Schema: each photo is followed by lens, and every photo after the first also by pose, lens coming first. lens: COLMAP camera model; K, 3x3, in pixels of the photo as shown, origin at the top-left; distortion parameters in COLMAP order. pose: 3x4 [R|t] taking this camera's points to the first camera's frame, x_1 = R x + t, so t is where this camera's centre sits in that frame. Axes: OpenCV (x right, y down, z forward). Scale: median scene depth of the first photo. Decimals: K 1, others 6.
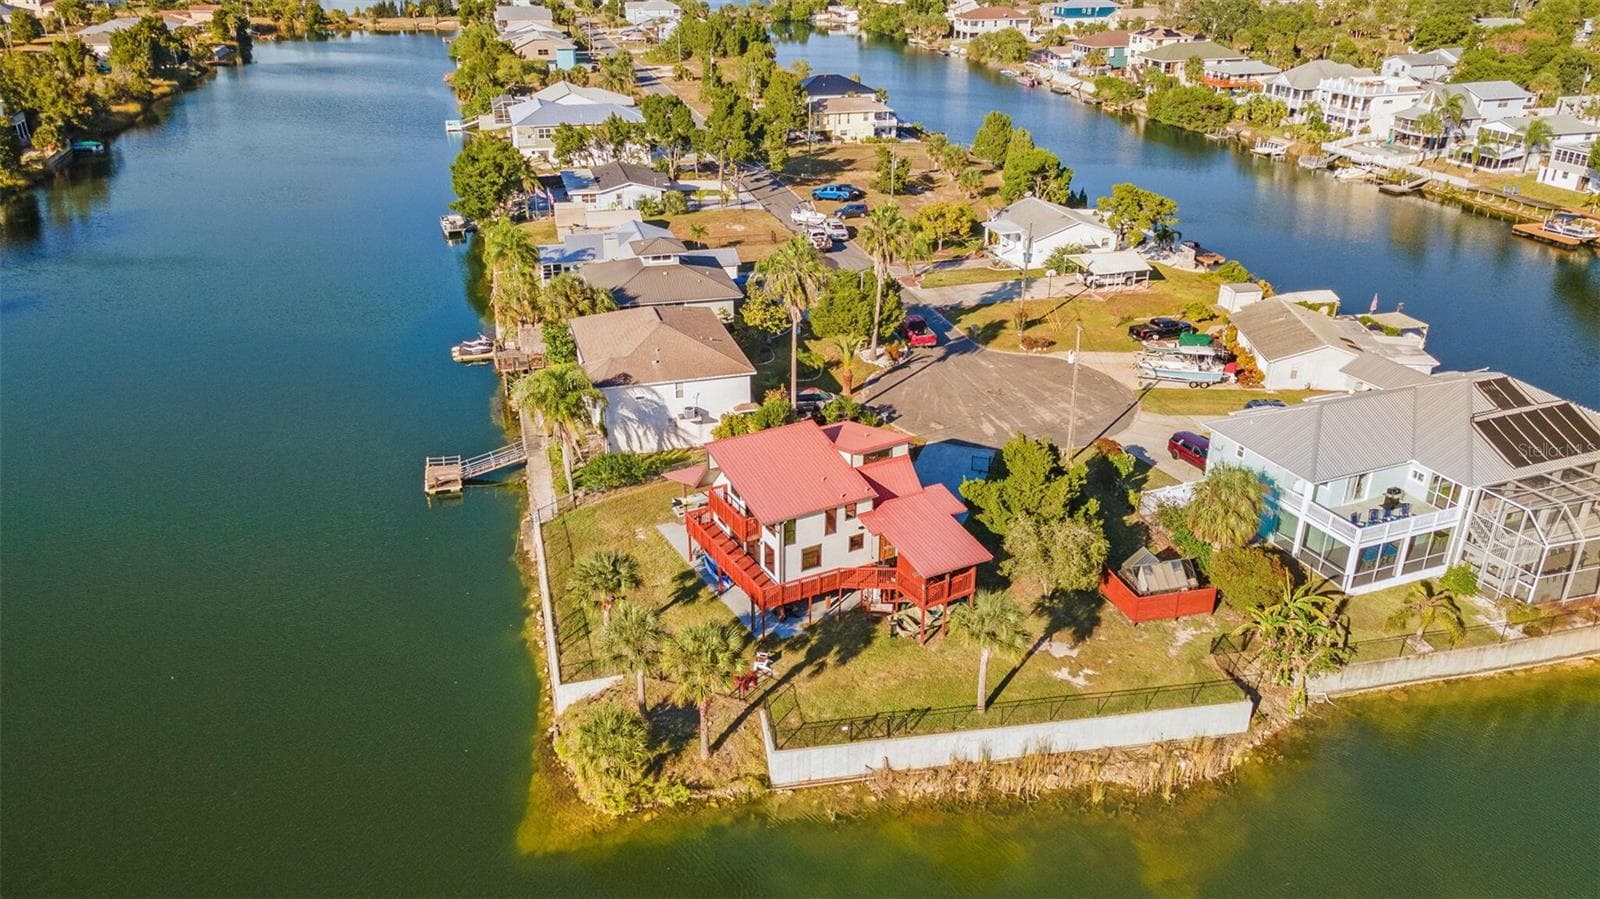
lens RADIAL K [[1166.0, 0, 794.6], [0, 1166.0, 440.4], [0, 0, 1]] dist [0.028788, 0.032241]
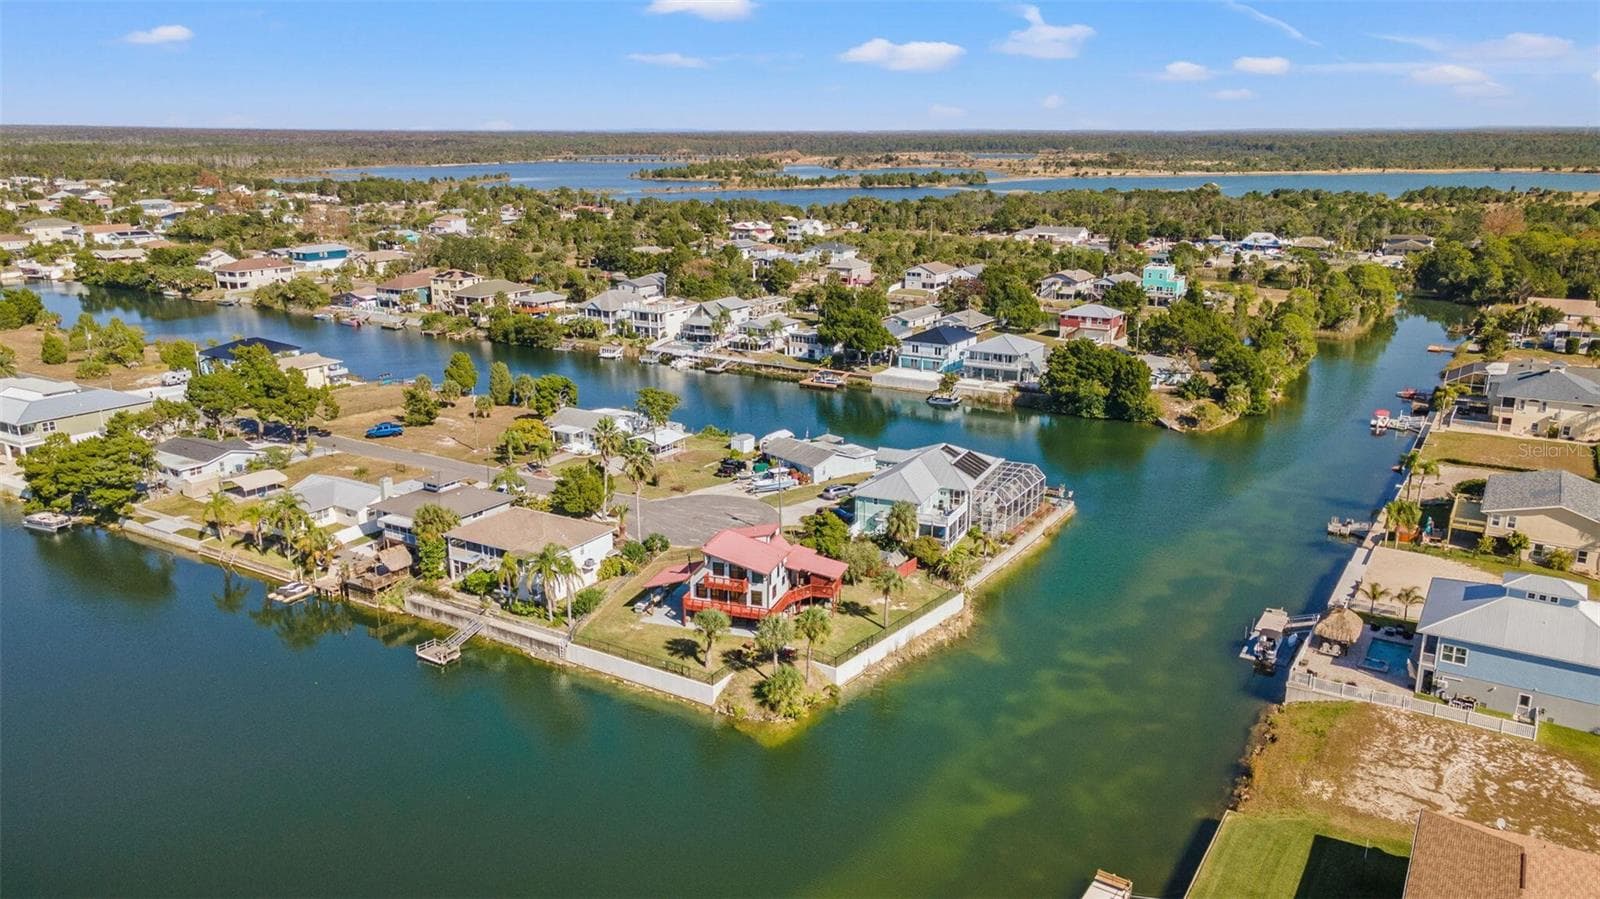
lens RADIAL K [[1166.0, 0, 784.1], [0, 1166.0, 443.8], [0, 0, 1]] dist [0.028788, 0.032241]
pose [[0.740727, -0.176221, 0.648283, -0.864467], [0.280857, 0.957838, -0.060540, -0.007941], [-0.610282, 0.226918, 0.758989, -0.377123]]
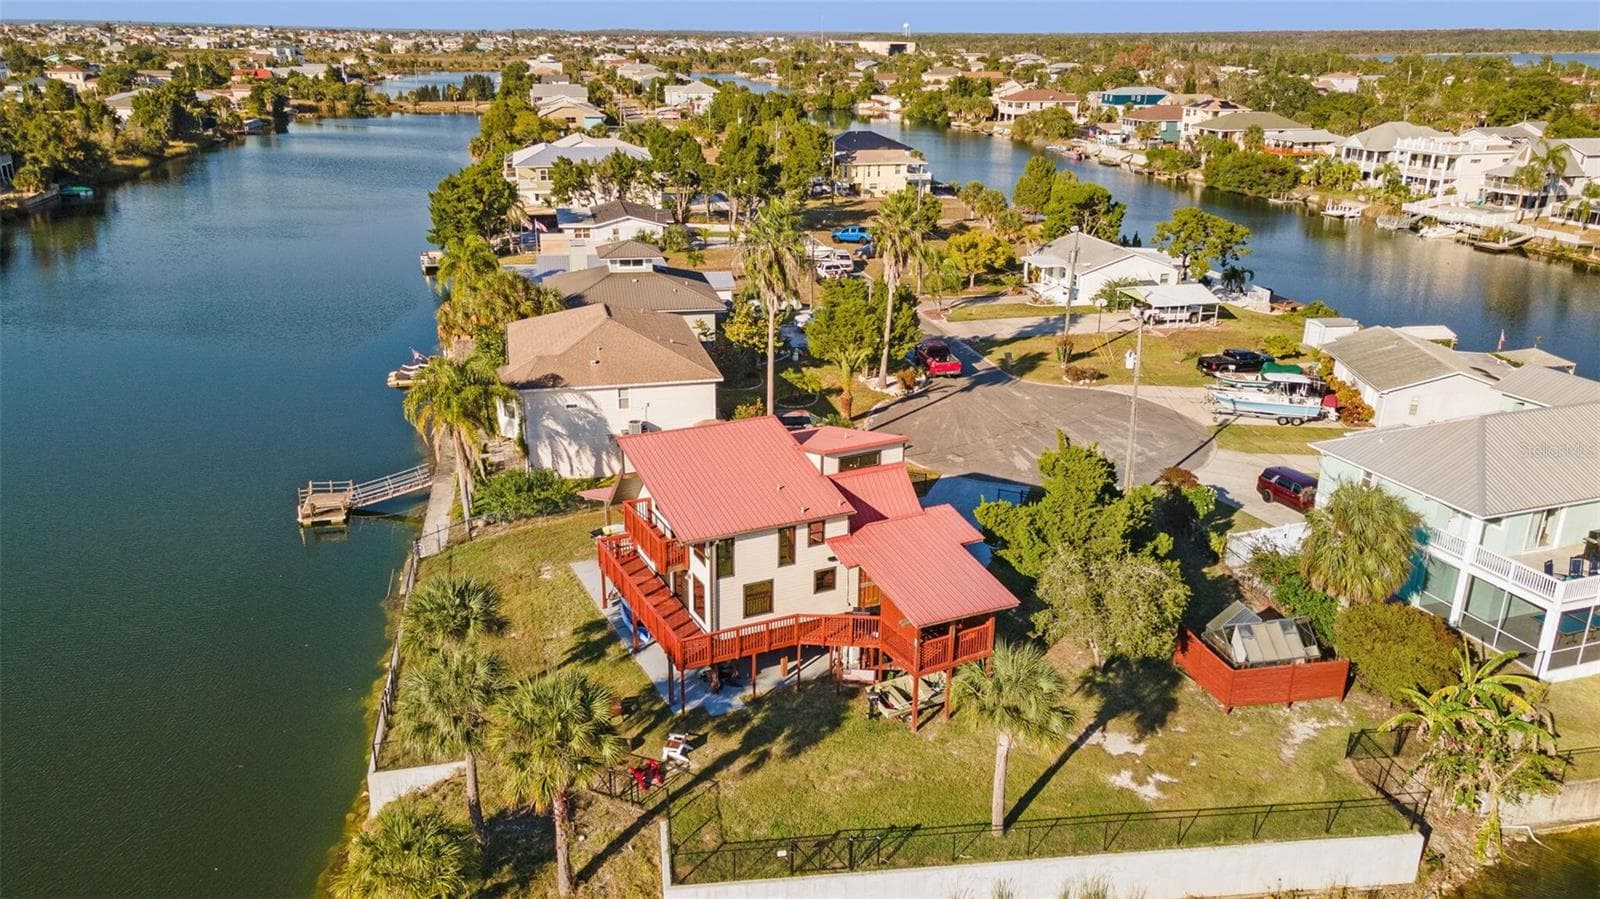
lens RADIAL K [[1166.0, 0, 796.8], [0, 1166.0, 447.8], [0, 0, 1]] dist [0.028788, 0.032241]
pose [[0.999102, 0.022164, -0.036124, 0.045097], [-0.025124, 0.996178, -0.083658, 0.050777], [0.034132, 0.084490, 0.995840, 0.221493]]
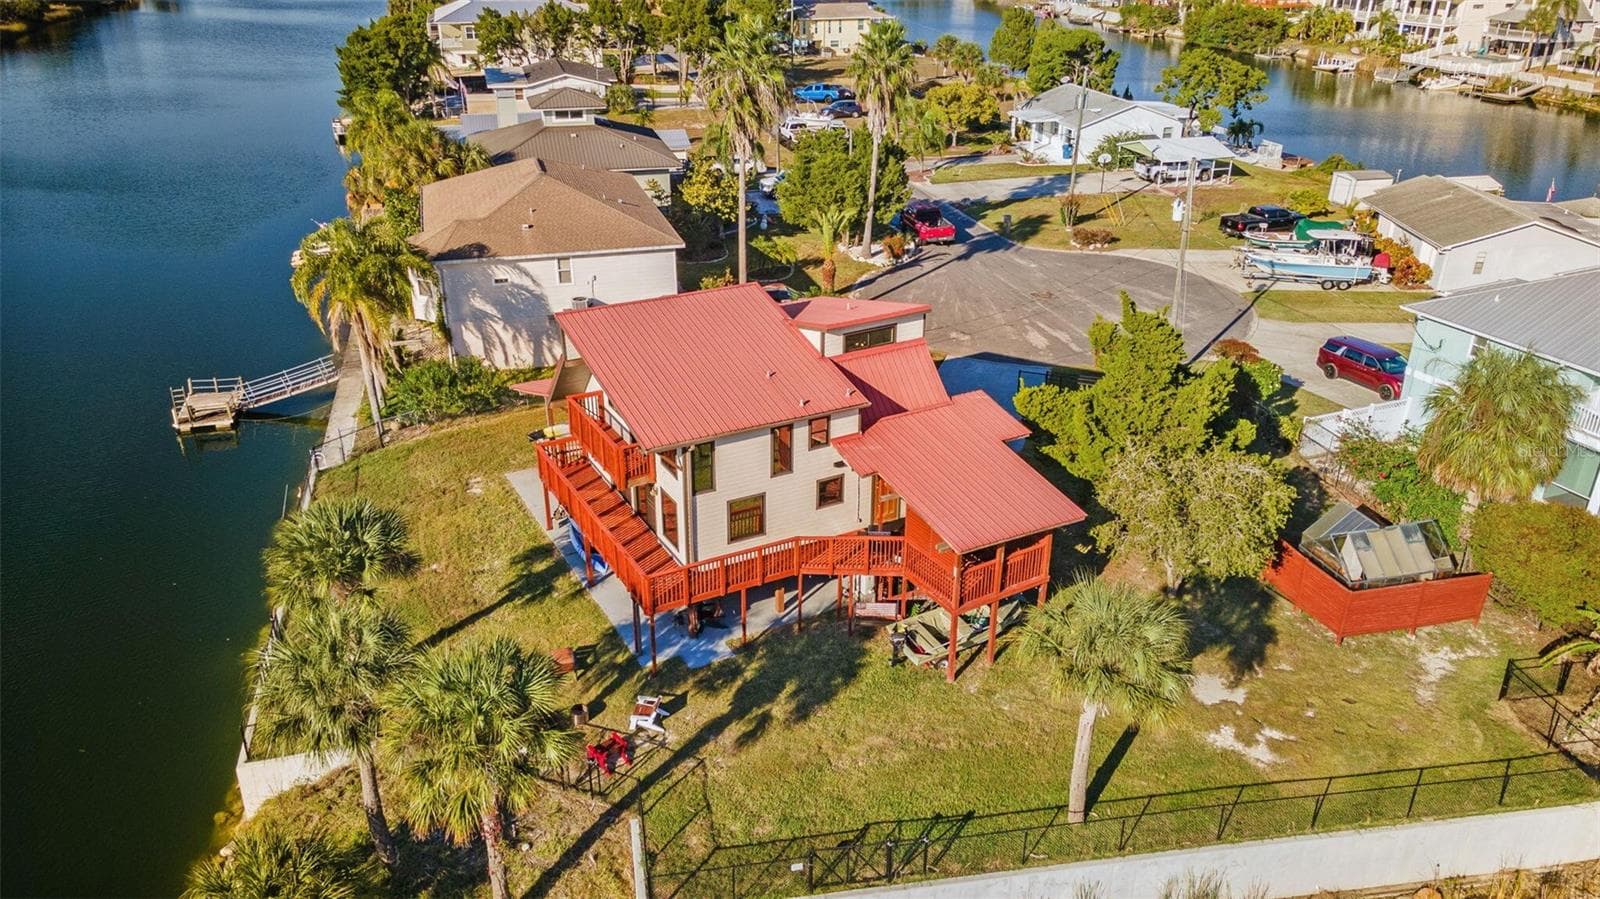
lens RADIAL K [[1166.0, 0, 798.2], [0, 1166.0, 451.1], [0, 0, 1]] dist [0.028788, 0.032241]
pose [[0.999986, 0.000948, 0.005186, 0.026481], [-0.001024, 0.999891, 0.014712, 0.045726], [-0.005172, -0.014717, 0.999878, 0.341142]]
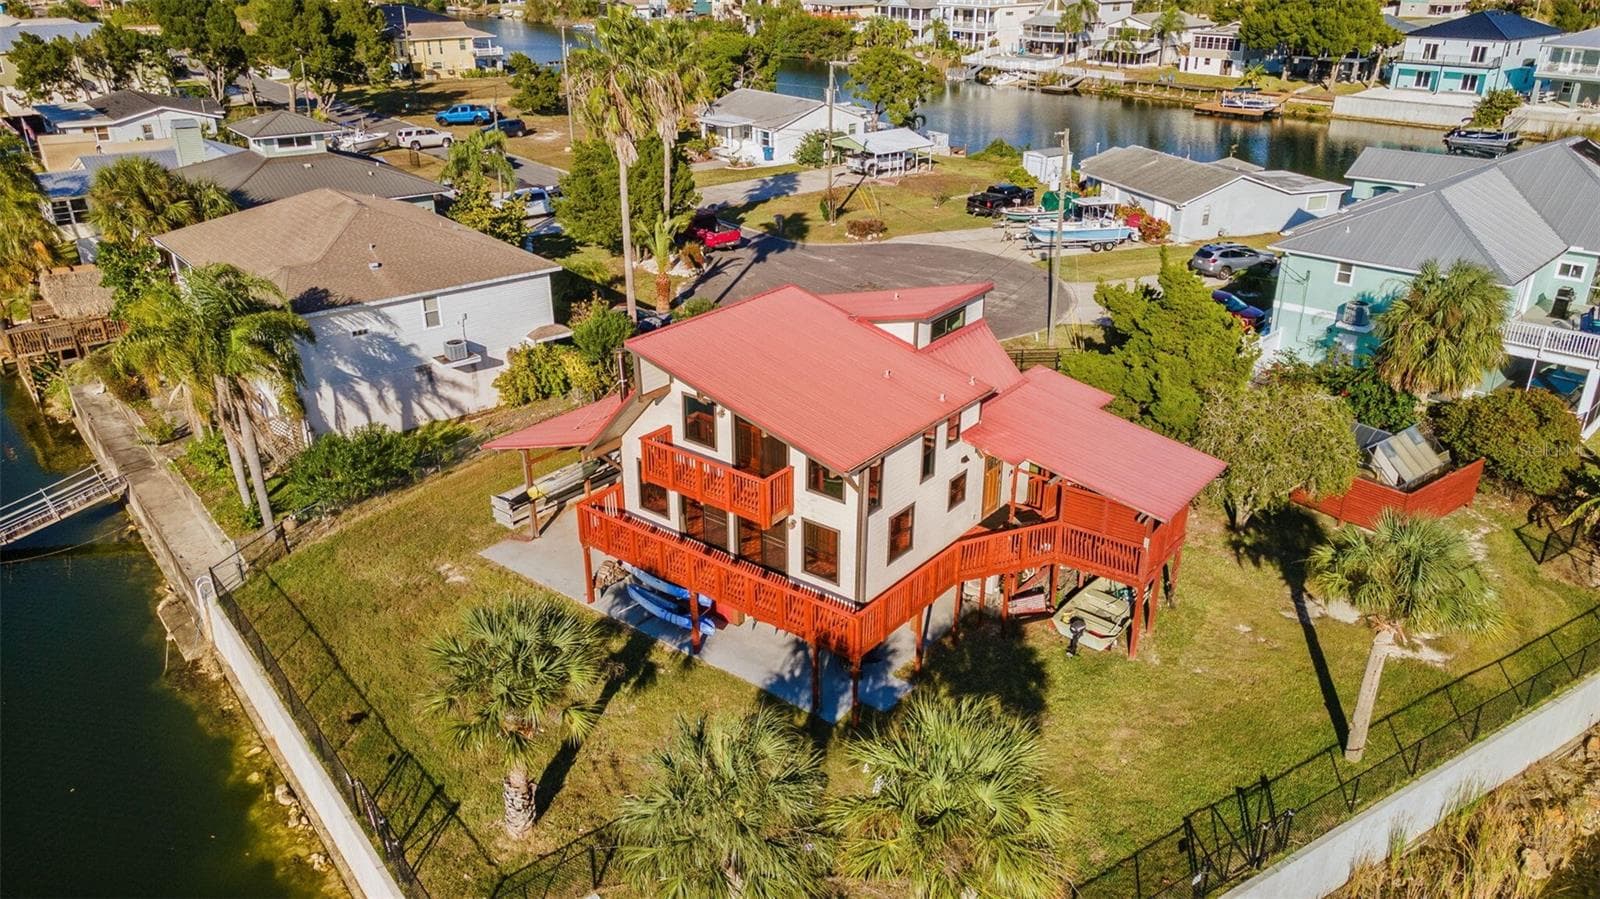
lens RADIAL K [[1166.0, 0, 801.9], [0, 1166.0, 447.3], [0, 0, 1]] dist [0.028788, 0.032241]
pose [[0.917455, -0.161911, 0.363402, -0.145226], [0.165010, 0.986030, 0.022729, 0.034860], [-0.362005, 0.039112, 0.931355, 0.414555]]
